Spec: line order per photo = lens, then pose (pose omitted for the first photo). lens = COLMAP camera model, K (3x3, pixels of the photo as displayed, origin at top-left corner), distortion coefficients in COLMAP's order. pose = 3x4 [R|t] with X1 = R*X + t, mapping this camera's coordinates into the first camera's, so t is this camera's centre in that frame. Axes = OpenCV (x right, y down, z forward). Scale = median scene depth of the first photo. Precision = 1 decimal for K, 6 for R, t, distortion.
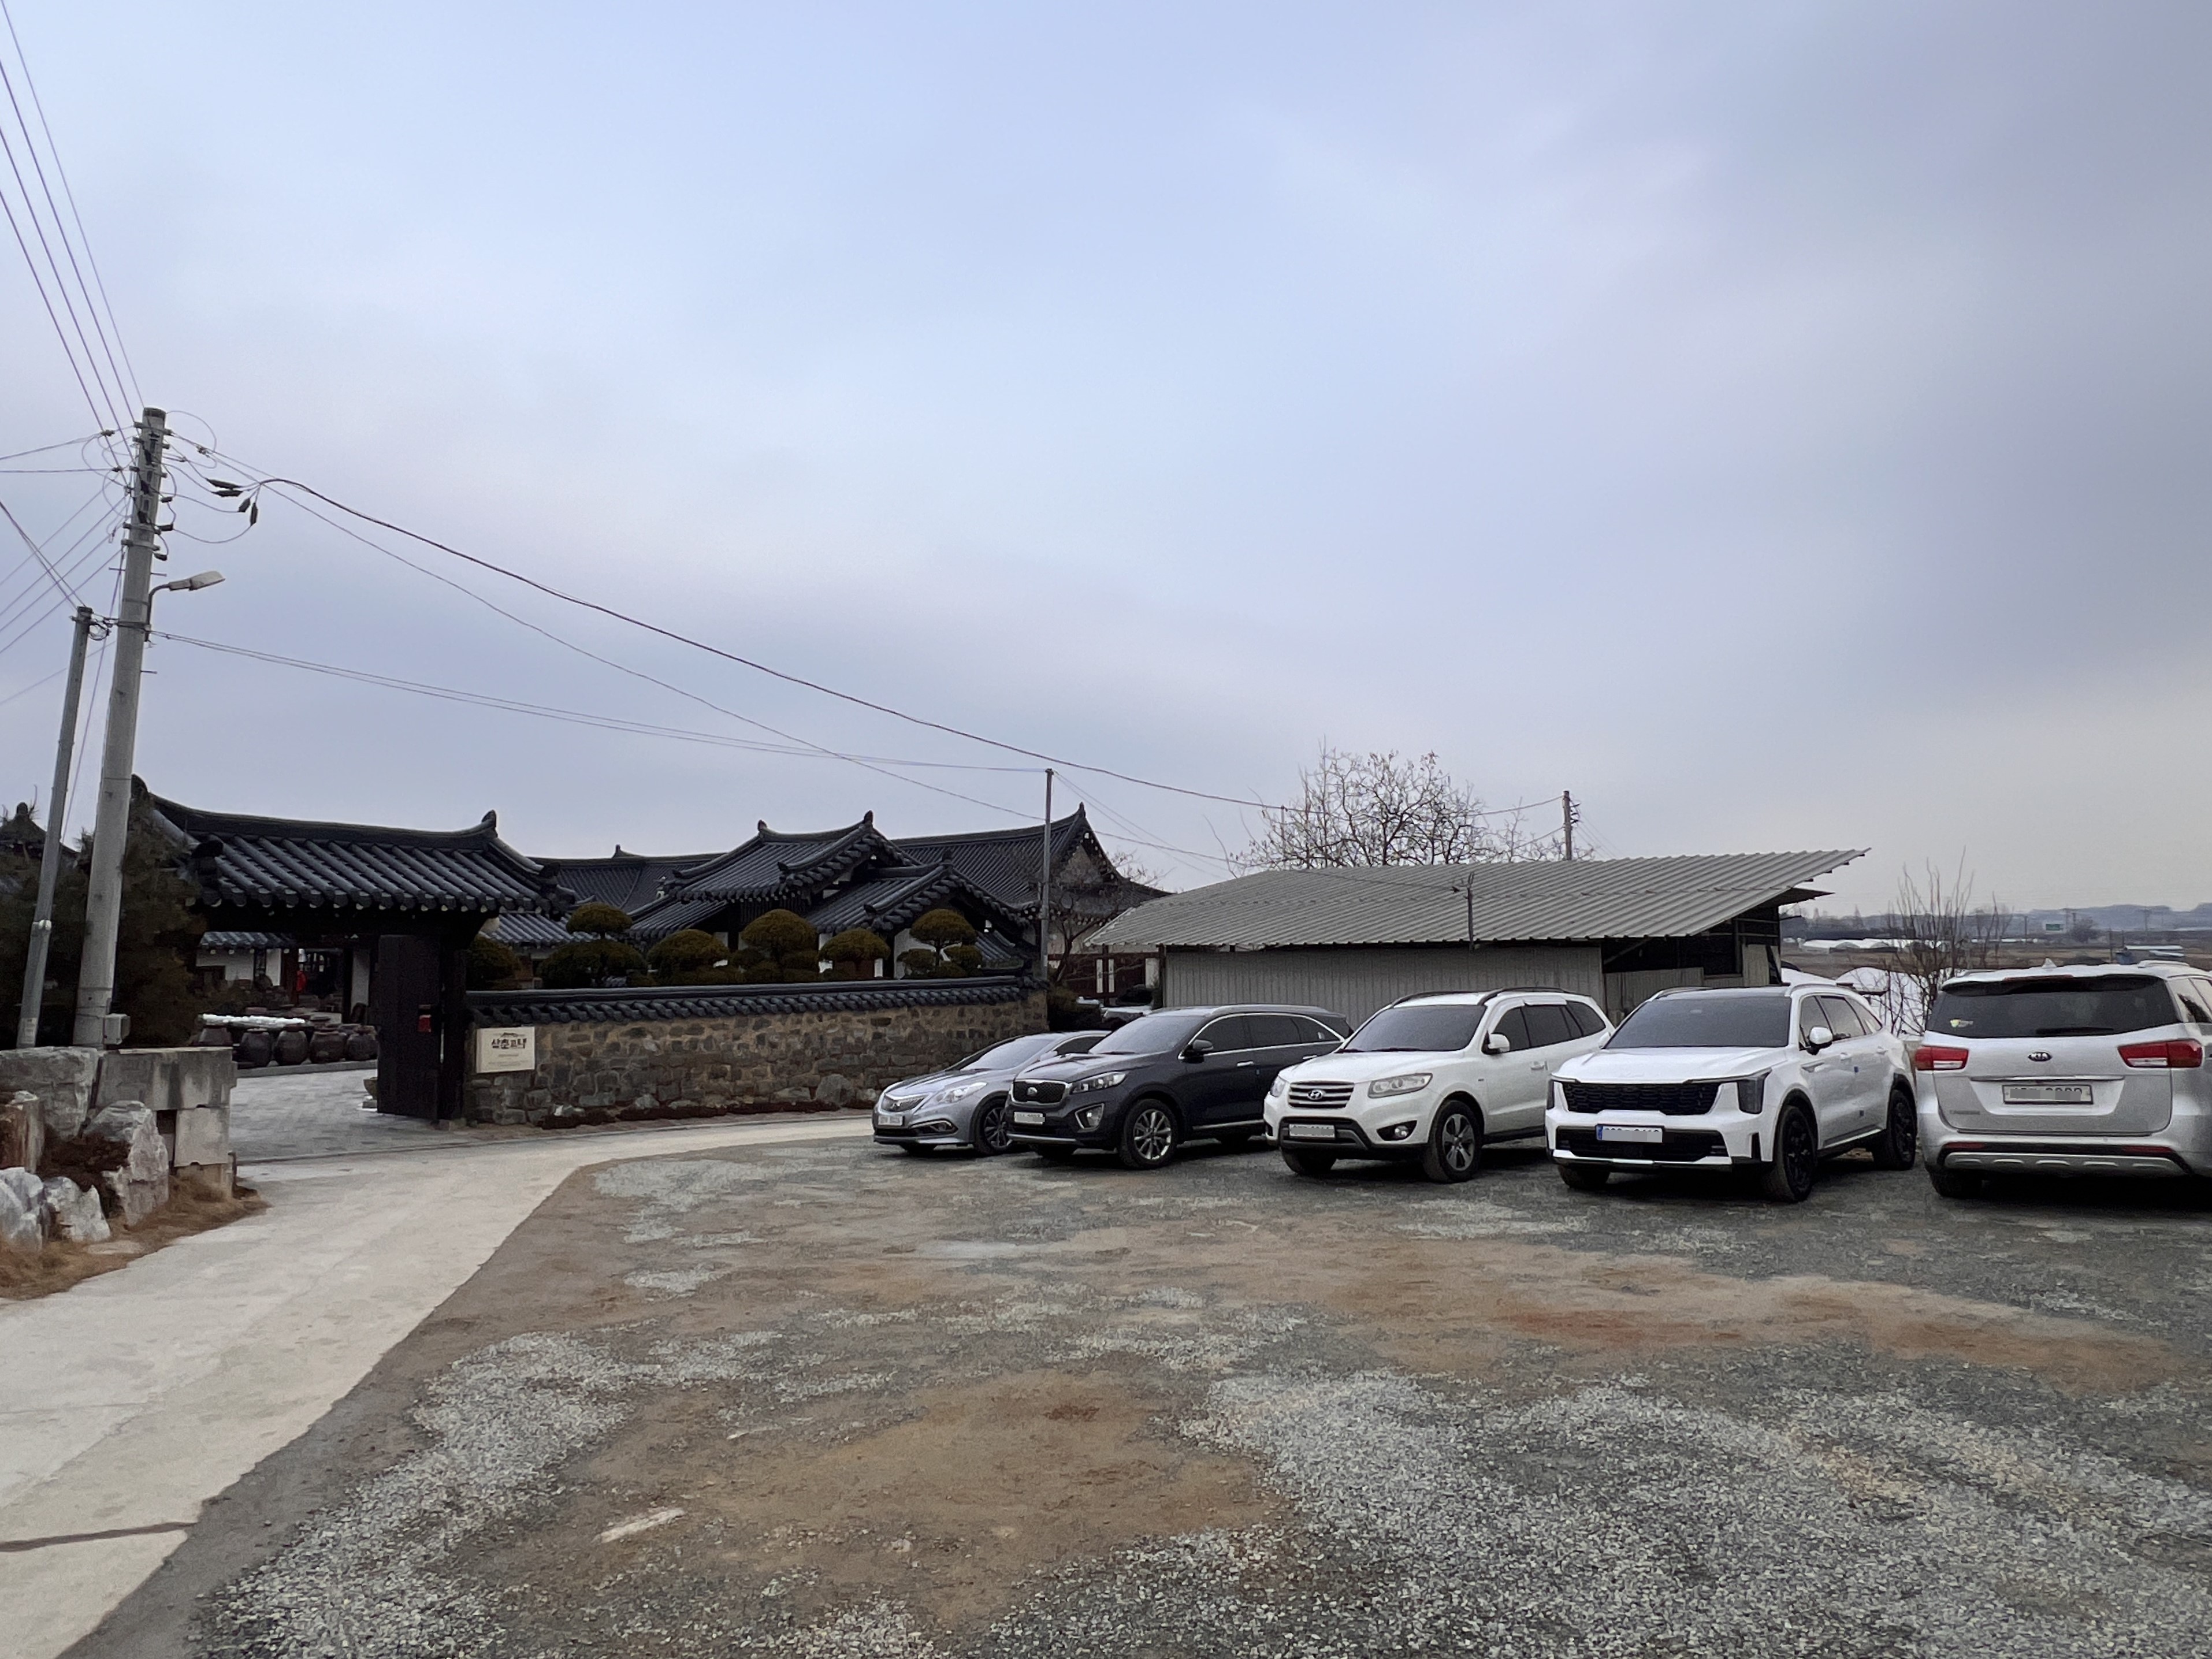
lens RADIAL K [[1359.1, 0, 1097.8], [0, 1359.1, 822.4], [0, 0, 1]] dist [-0.006503, -0.001100]
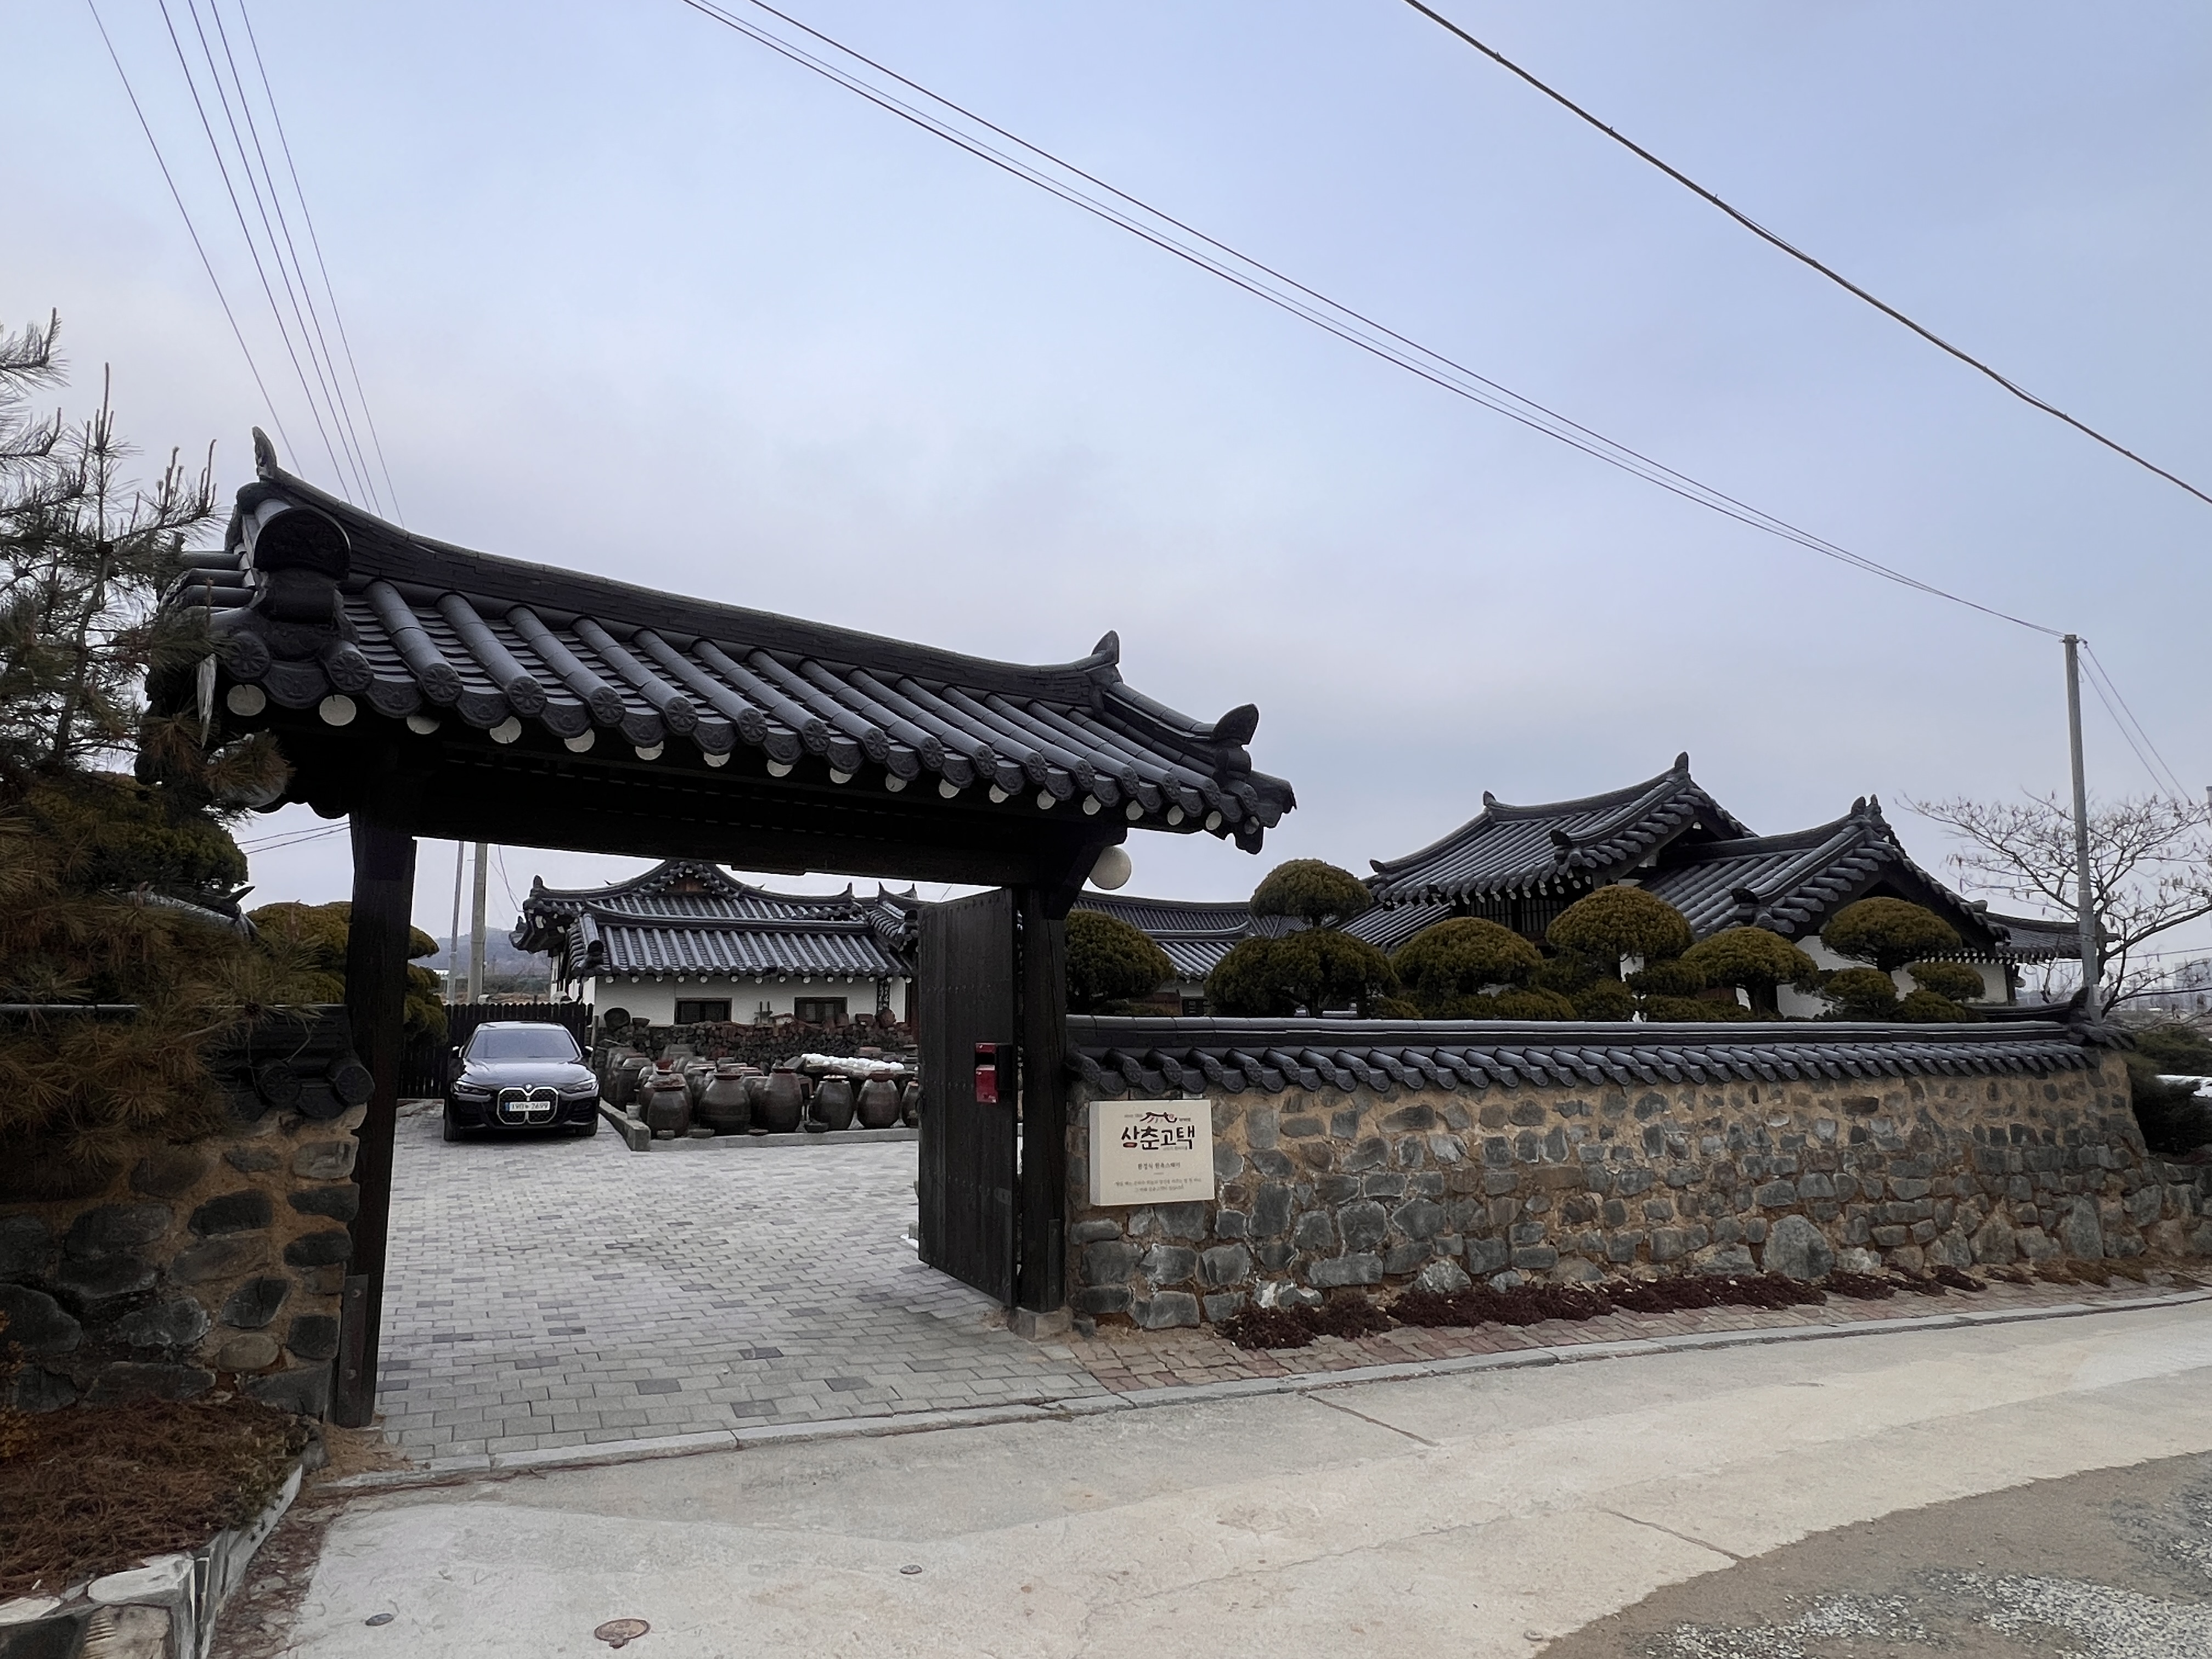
lens RADIAL K [[1294.9, 0, 1103.0], [0, 1294.9, 833.6], [0, 0, 1]] dist [0.003570, -0.000011]
pose [[0.901217, -0.045980, -0.430922, -0.228163], [0.028398, 0.998484, -0.047149, 0.072684], [0.432437, 0.030254, 0.901157, 0.526724]]
